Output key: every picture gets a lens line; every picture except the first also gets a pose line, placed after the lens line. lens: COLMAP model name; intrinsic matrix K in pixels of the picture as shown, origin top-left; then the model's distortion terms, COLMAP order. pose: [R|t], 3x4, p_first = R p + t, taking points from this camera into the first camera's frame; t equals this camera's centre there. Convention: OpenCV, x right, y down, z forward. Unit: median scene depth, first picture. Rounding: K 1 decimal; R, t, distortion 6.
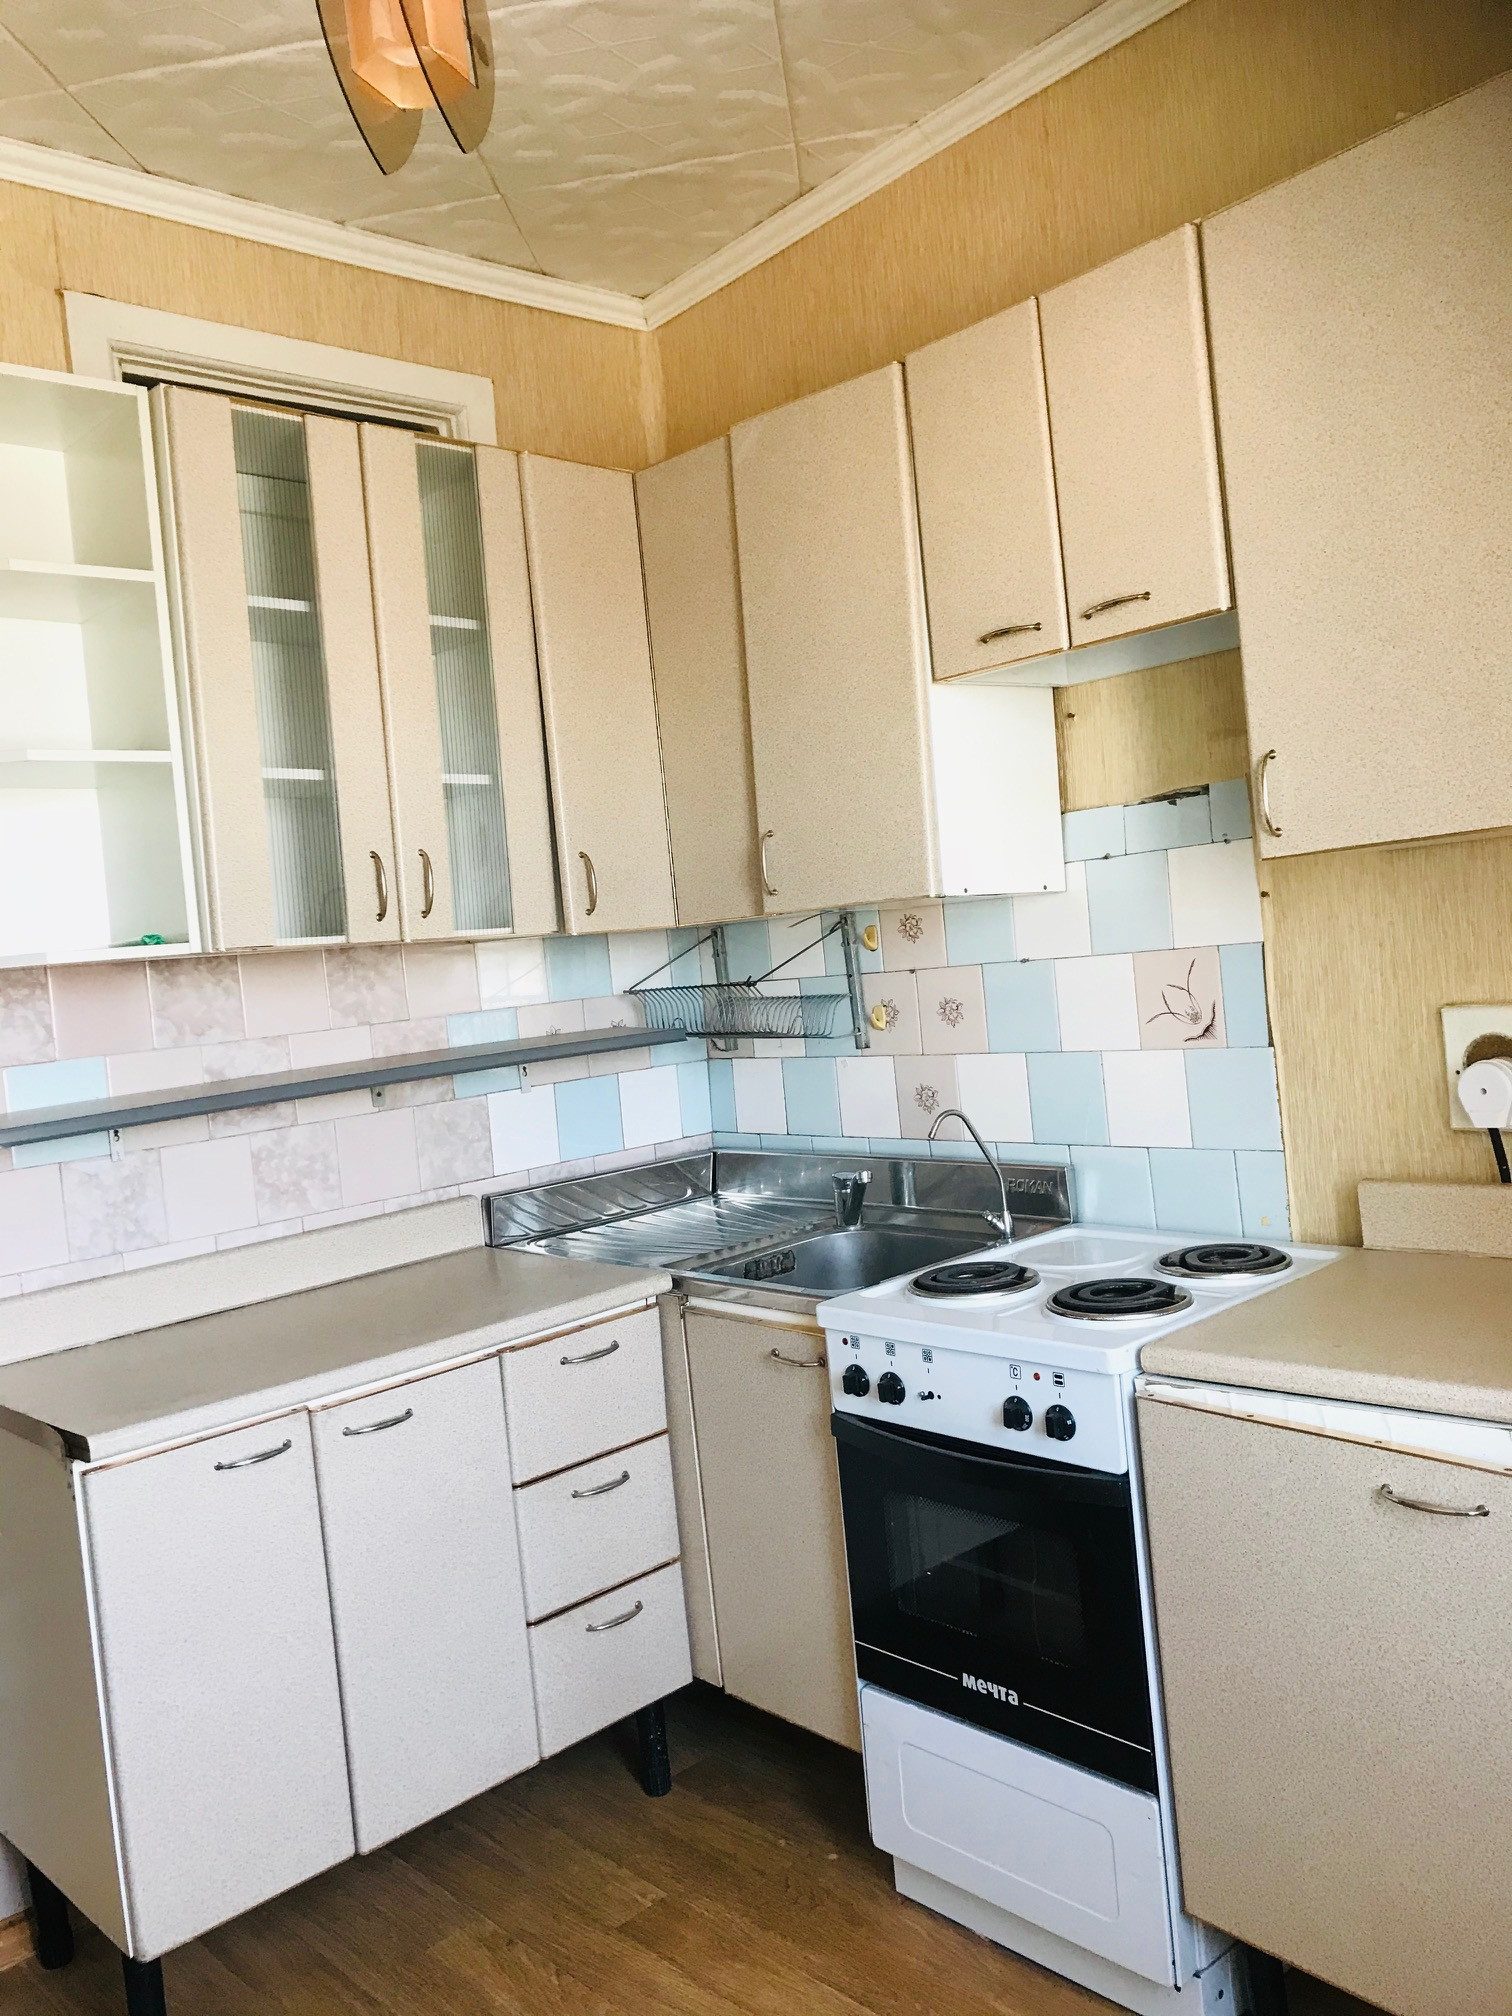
lens RADIAL K [[1657.7, 0, 752.8], [0, 1657.7, 1011.9], [0, 0, 1]] dist [0.089888, -0.009273]
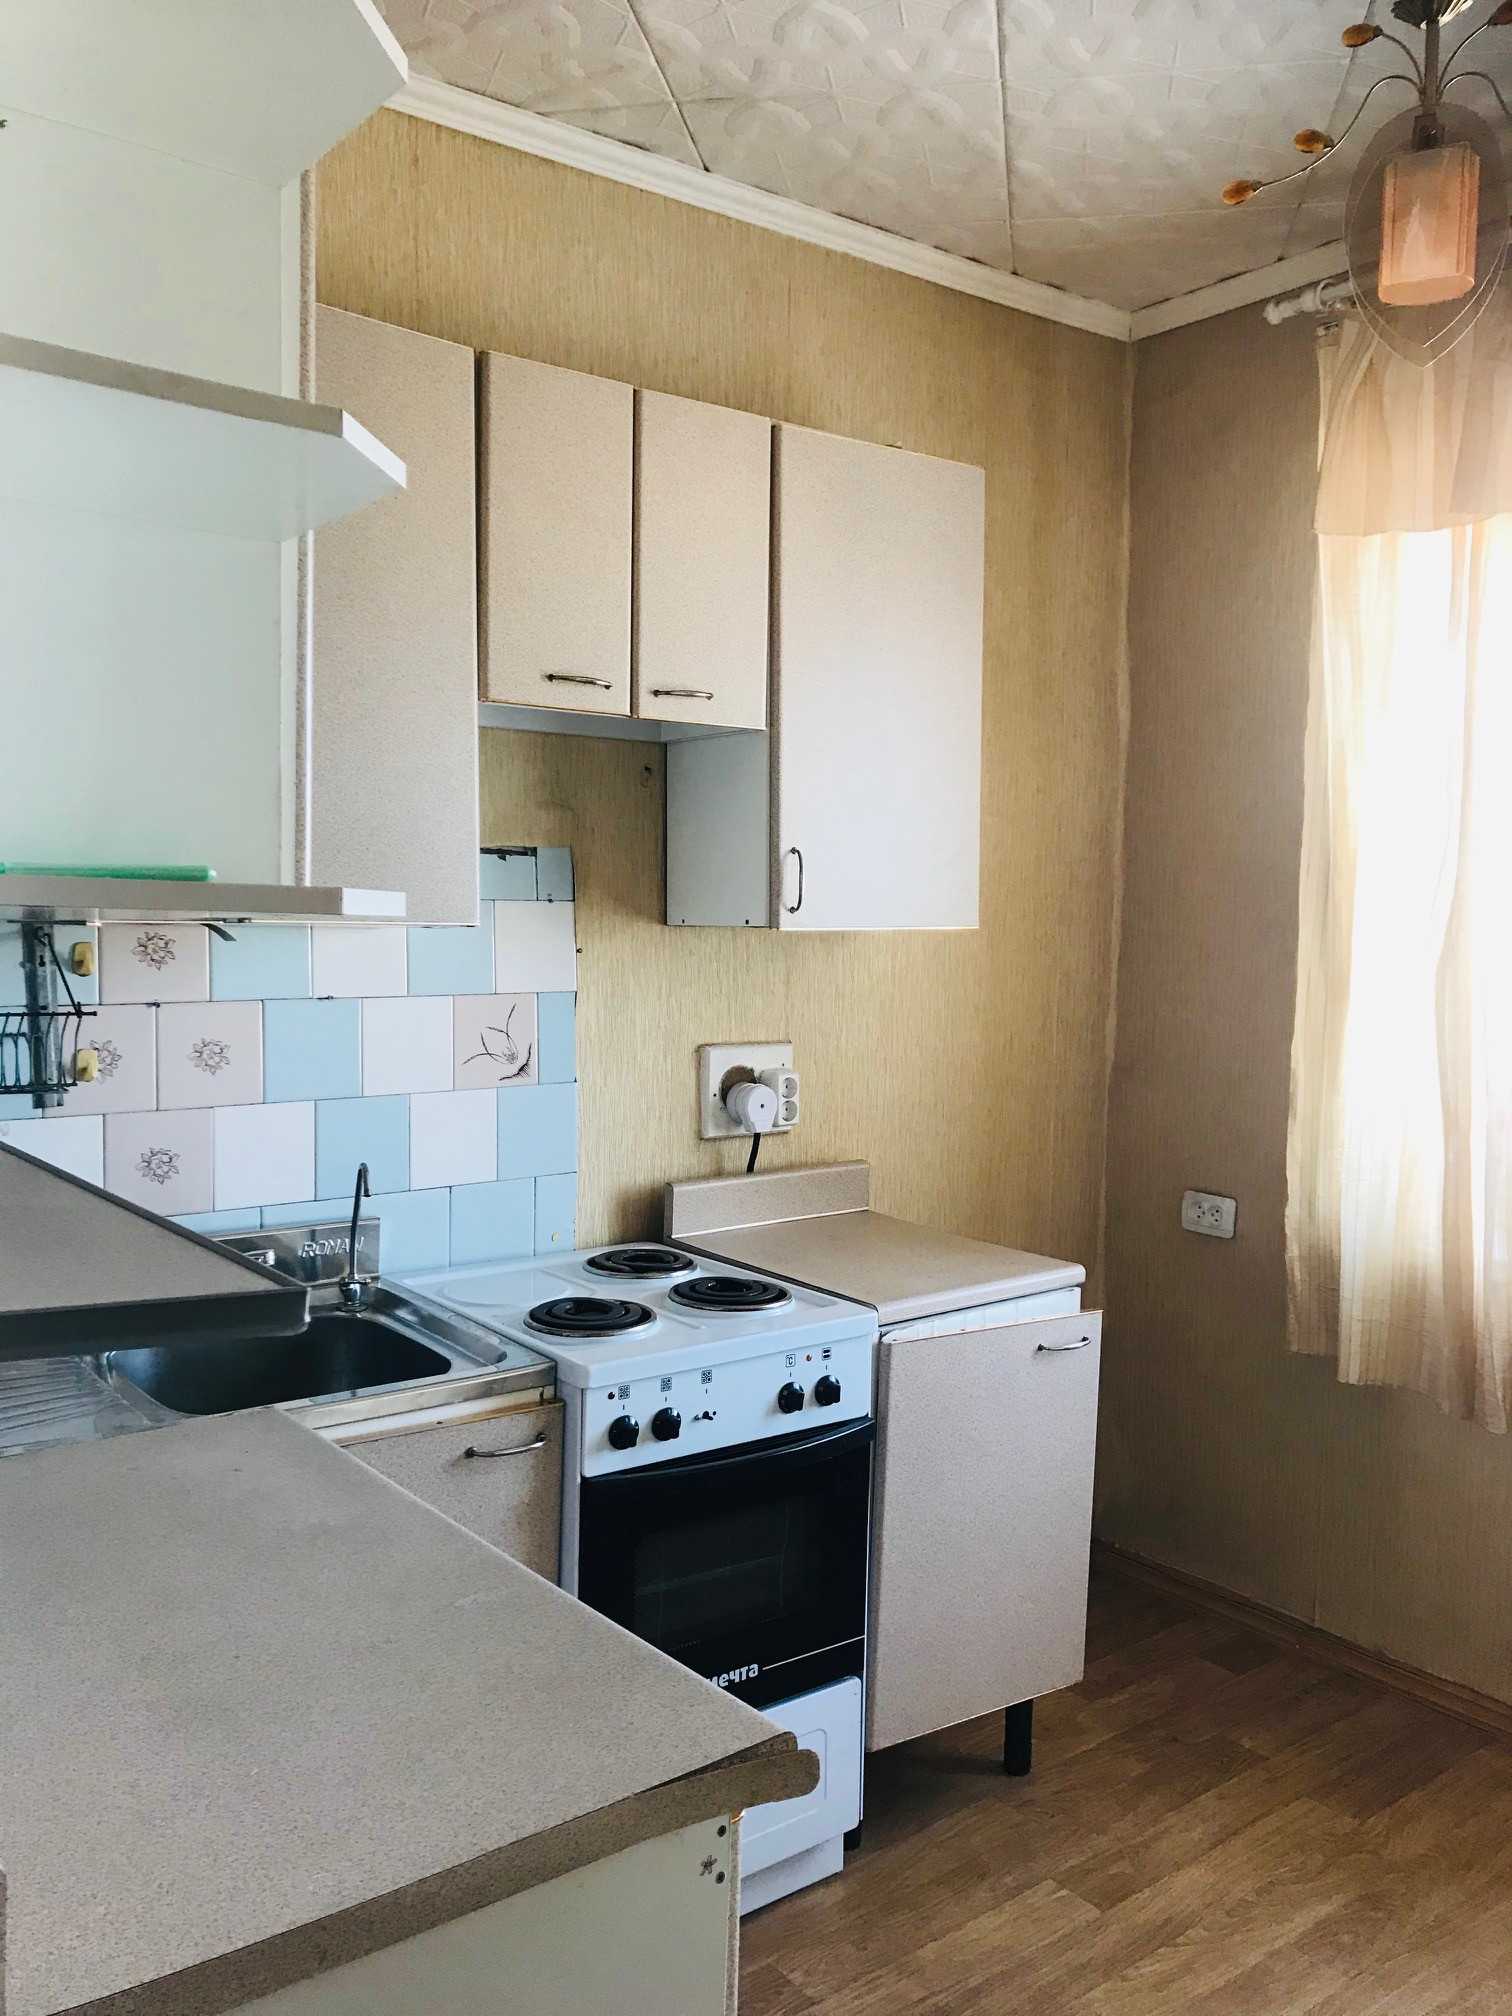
lens RADIAL K [[1657.7, 0, 753.5], [0, 1657.7, 1002.1], [0, 0, 1]] dist [0.089888, -0.009273]
pose [[0.063348, 0.042584, 0.997083, -0.881914], [0.020579, 0.998821, -0.043965, 0.019621], [-0.997779, 0.023304, 0.062397, 0.853808]]
